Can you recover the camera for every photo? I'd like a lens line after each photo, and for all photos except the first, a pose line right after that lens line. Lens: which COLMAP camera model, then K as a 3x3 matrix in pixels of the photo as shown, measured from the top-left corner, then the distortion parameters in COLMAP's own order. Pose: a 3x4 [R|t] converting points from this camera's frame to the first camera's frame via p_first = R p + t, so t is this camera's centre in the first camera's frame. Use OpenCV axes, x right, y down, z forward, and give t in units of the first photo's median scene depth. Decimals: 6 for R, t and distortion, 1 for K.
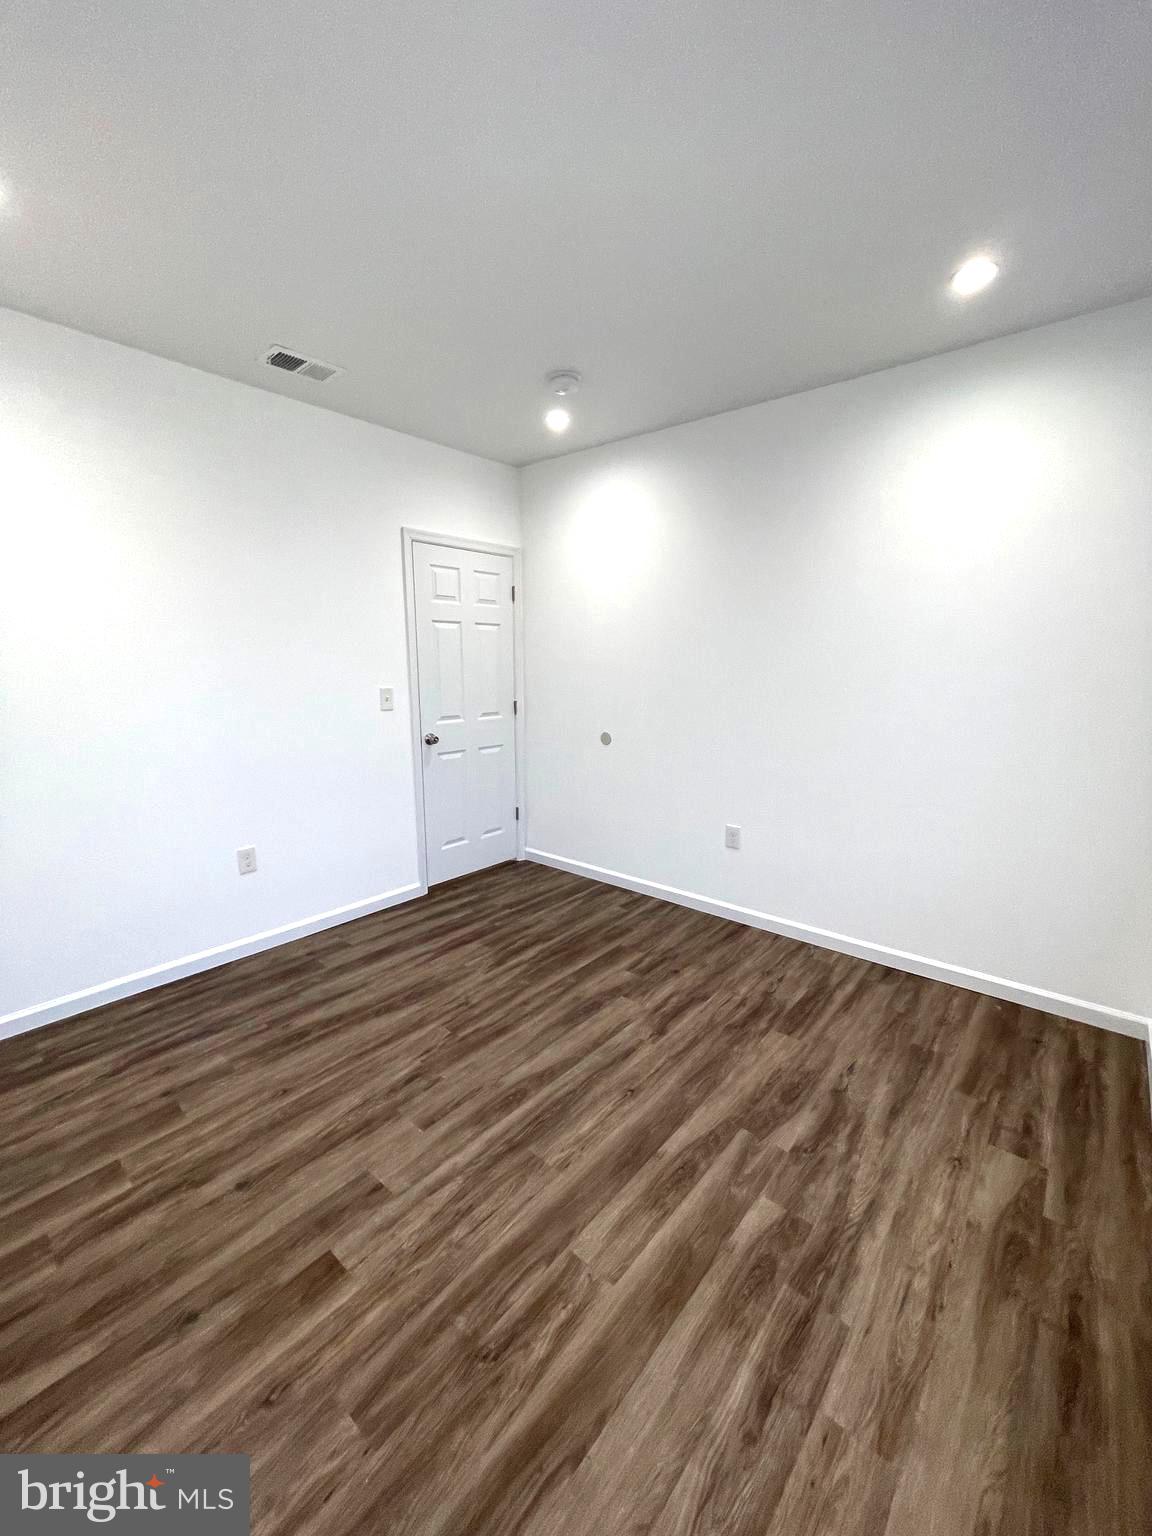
lens RADIAL K [[617.7, 0, 568.2], [0, 617.7, 771.8], [0, 0, 1]] dist [-0.002787, 0.000487]
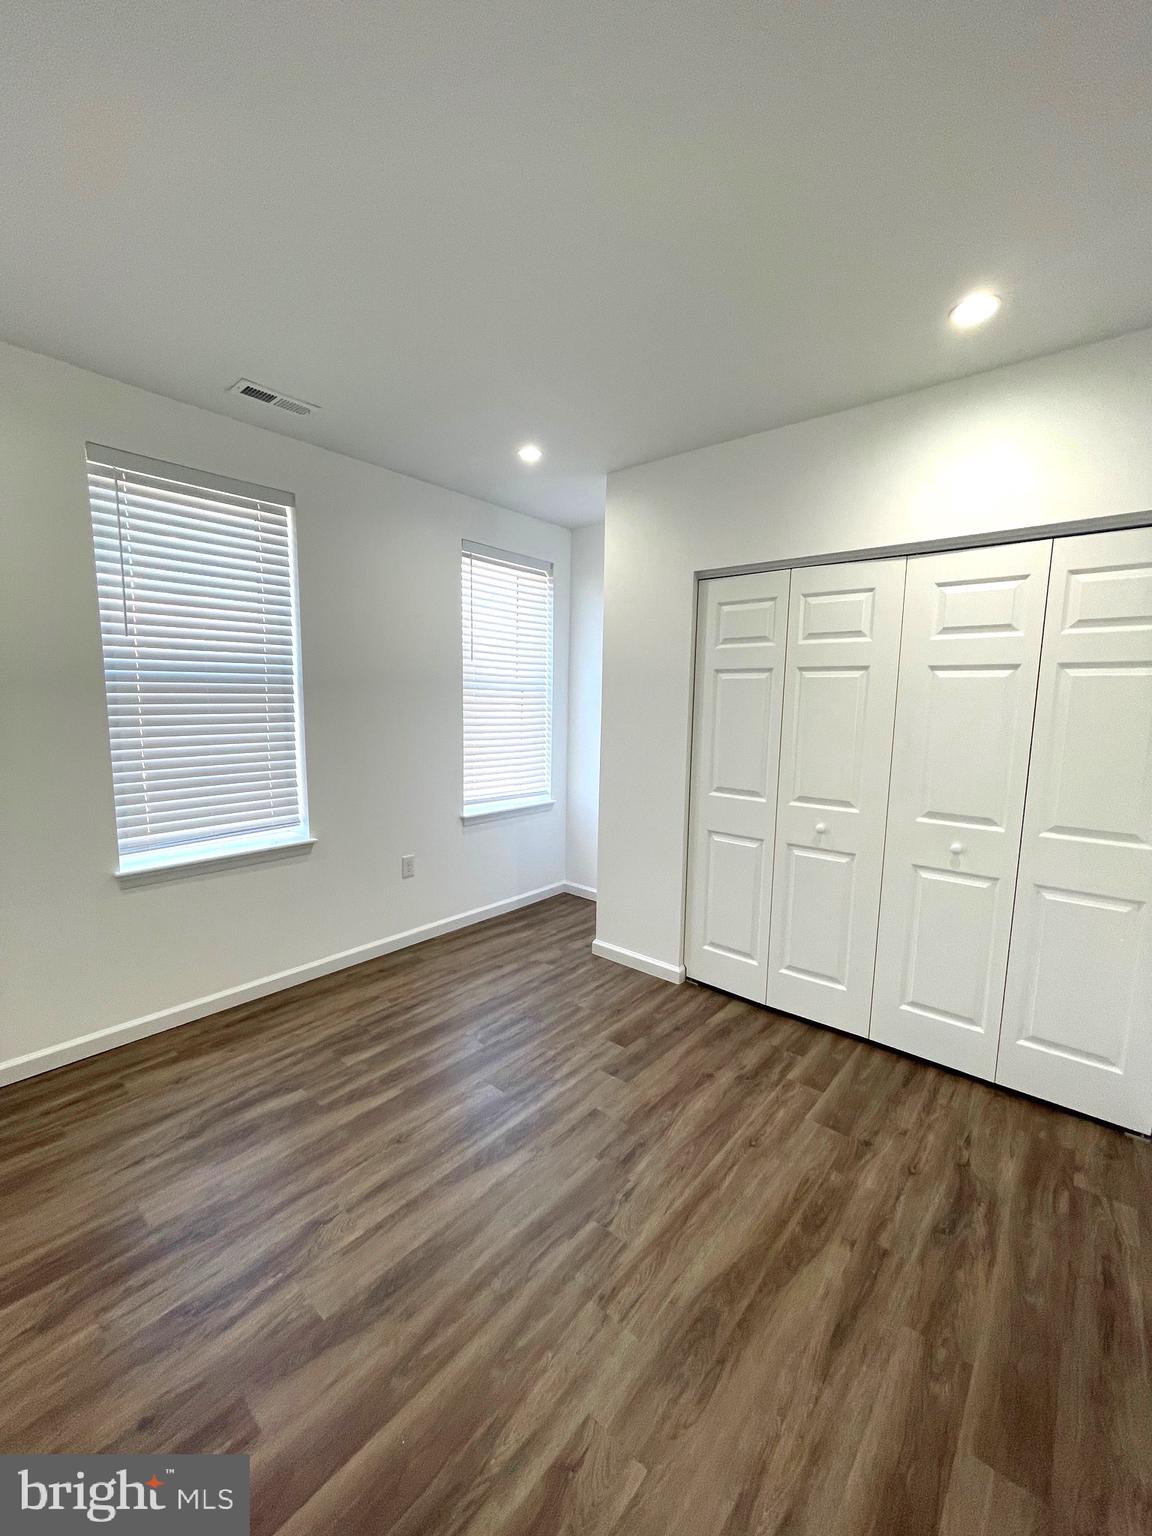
lens RADIAL K [[617.7, 0, 568.2], [0, 617.7, 771.8], [0, 0, 1]] dist [-0.002787, 0.000487]
pose [[-0.999876, -0.014676, -0.005641, -0.160982], [-0.015687, 0.955206, 0.295524, -0.355720], [0.001052, 0.295576, -0.955319, 1.860939]]
